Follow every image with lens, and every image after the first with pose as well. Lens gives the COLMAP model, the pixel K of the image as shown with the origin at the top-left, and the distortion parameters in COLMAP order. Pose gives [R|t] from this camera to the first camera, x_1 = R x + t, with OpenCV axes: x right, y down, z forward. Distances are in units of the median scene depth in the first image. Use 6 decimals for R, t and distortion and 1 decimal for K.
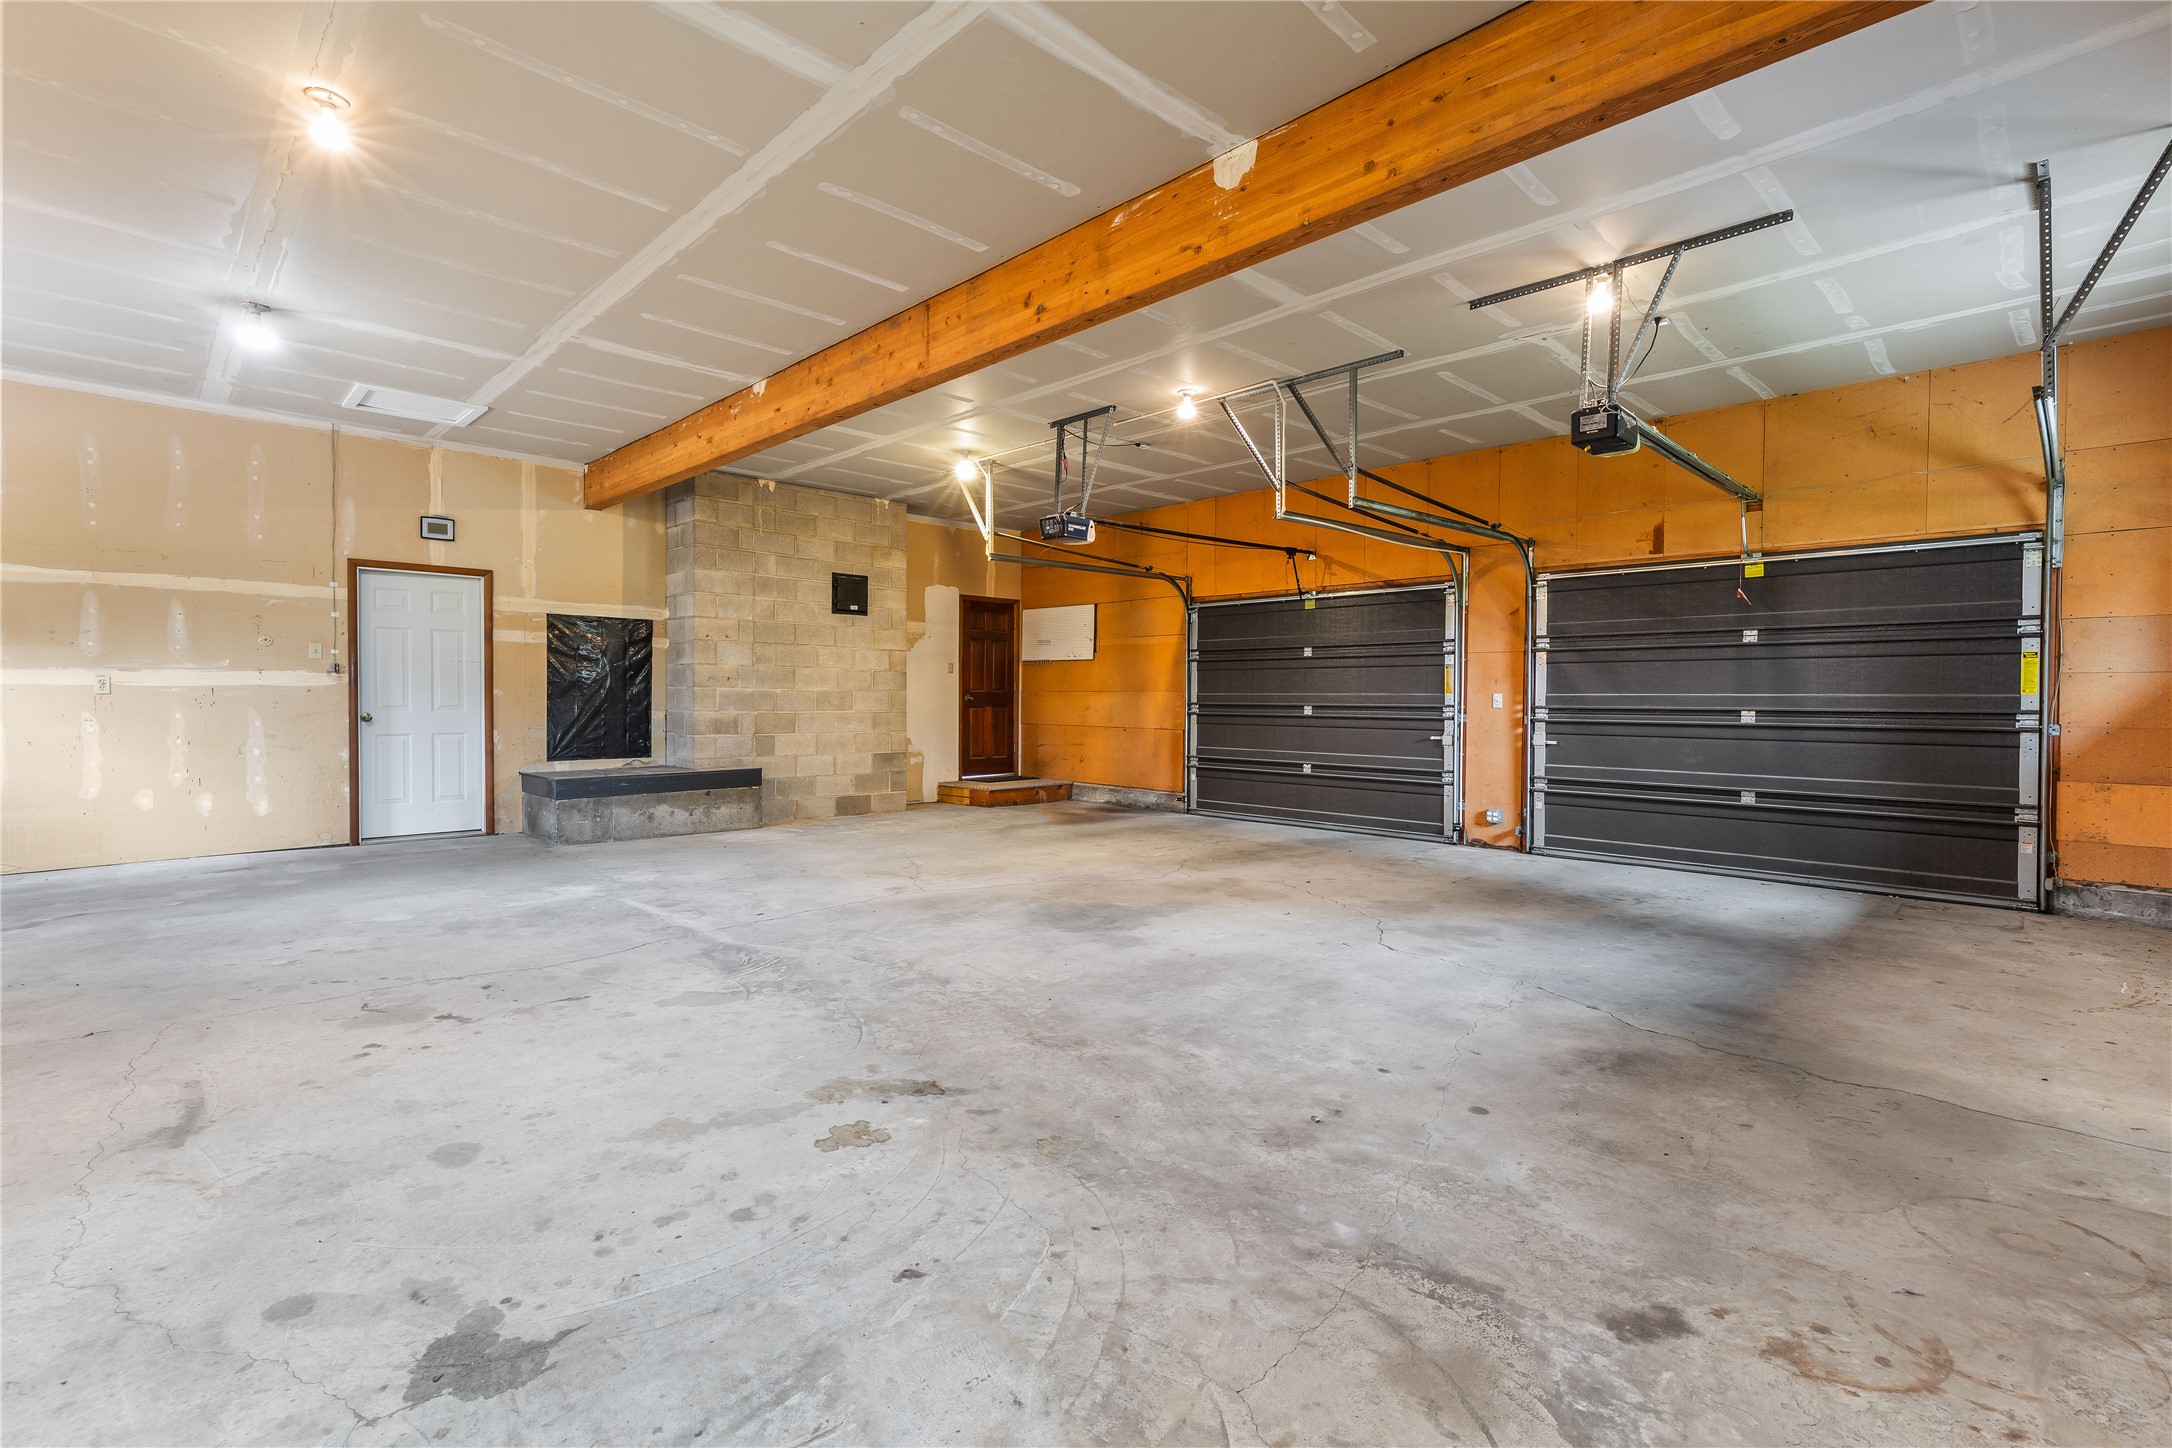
lens RADIAL K [[973.9, 0, 1103.5], [0, 973.9, 723.0], [0, 0, 1]] dist [0.009550, -0.000201]
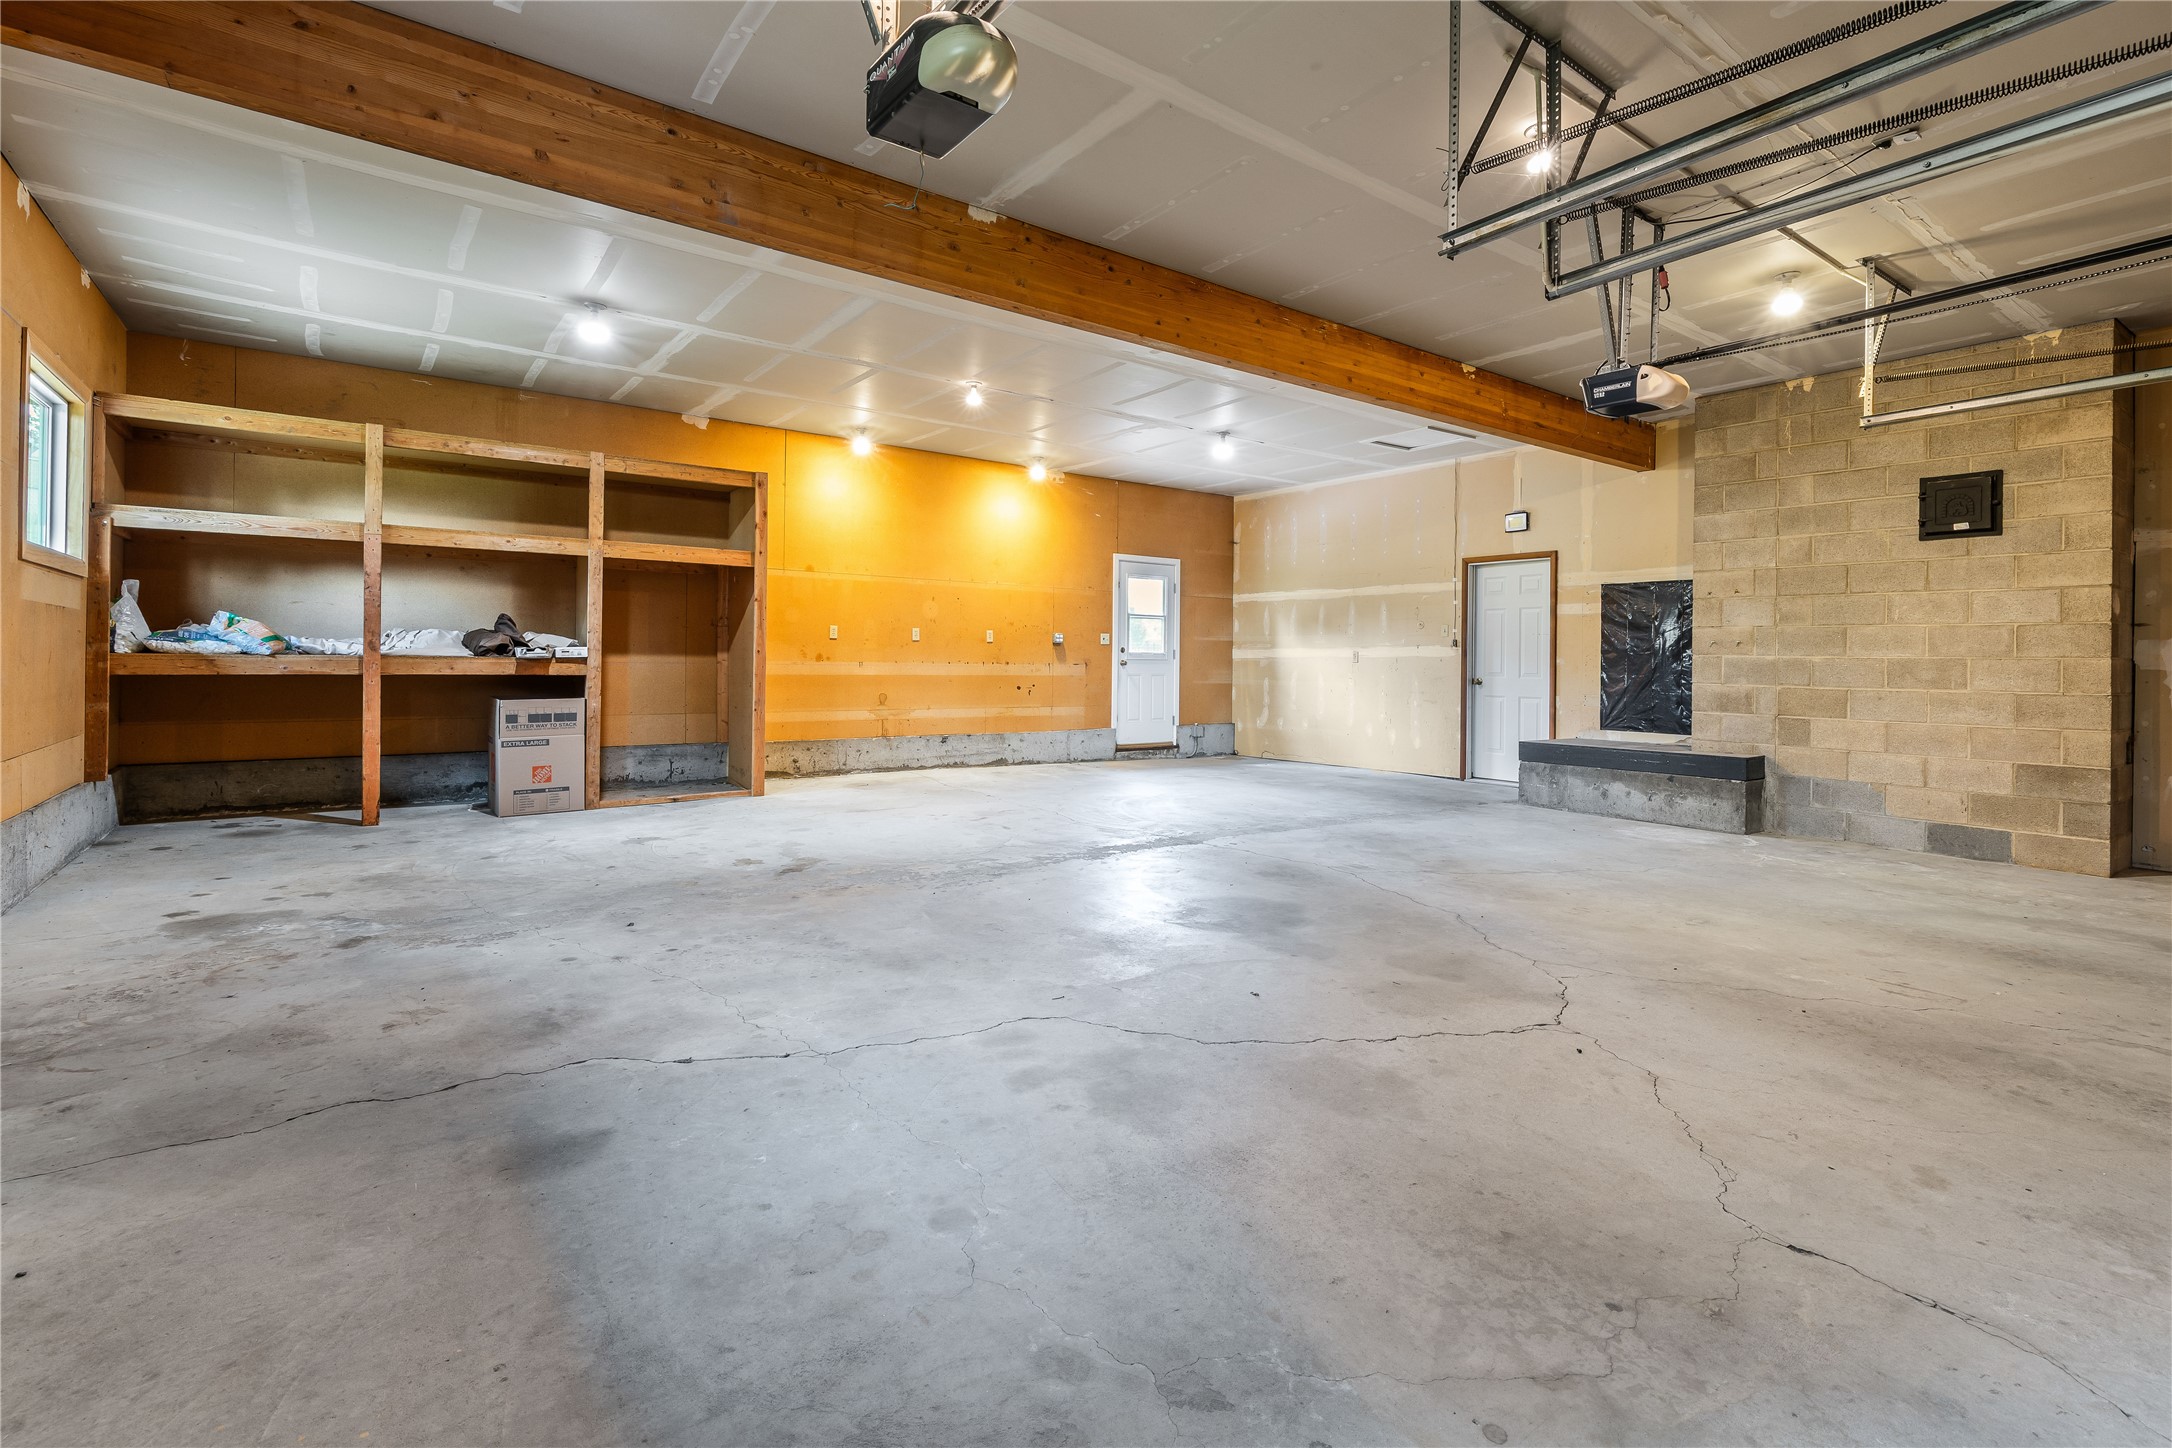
lens RADIAL K [[998.1, 0, 1093.1], [0, 998.1, 671.1], [0, 0, 1]] dist [0.001976, 0.000071]
pose [[-0.147130, 0.001286, -0.989116, 0.611044], [-0.041448, 0.999113, 0.007464, -0.008443], [0.988248, 0.042095, -0.146946, 0.716420]]
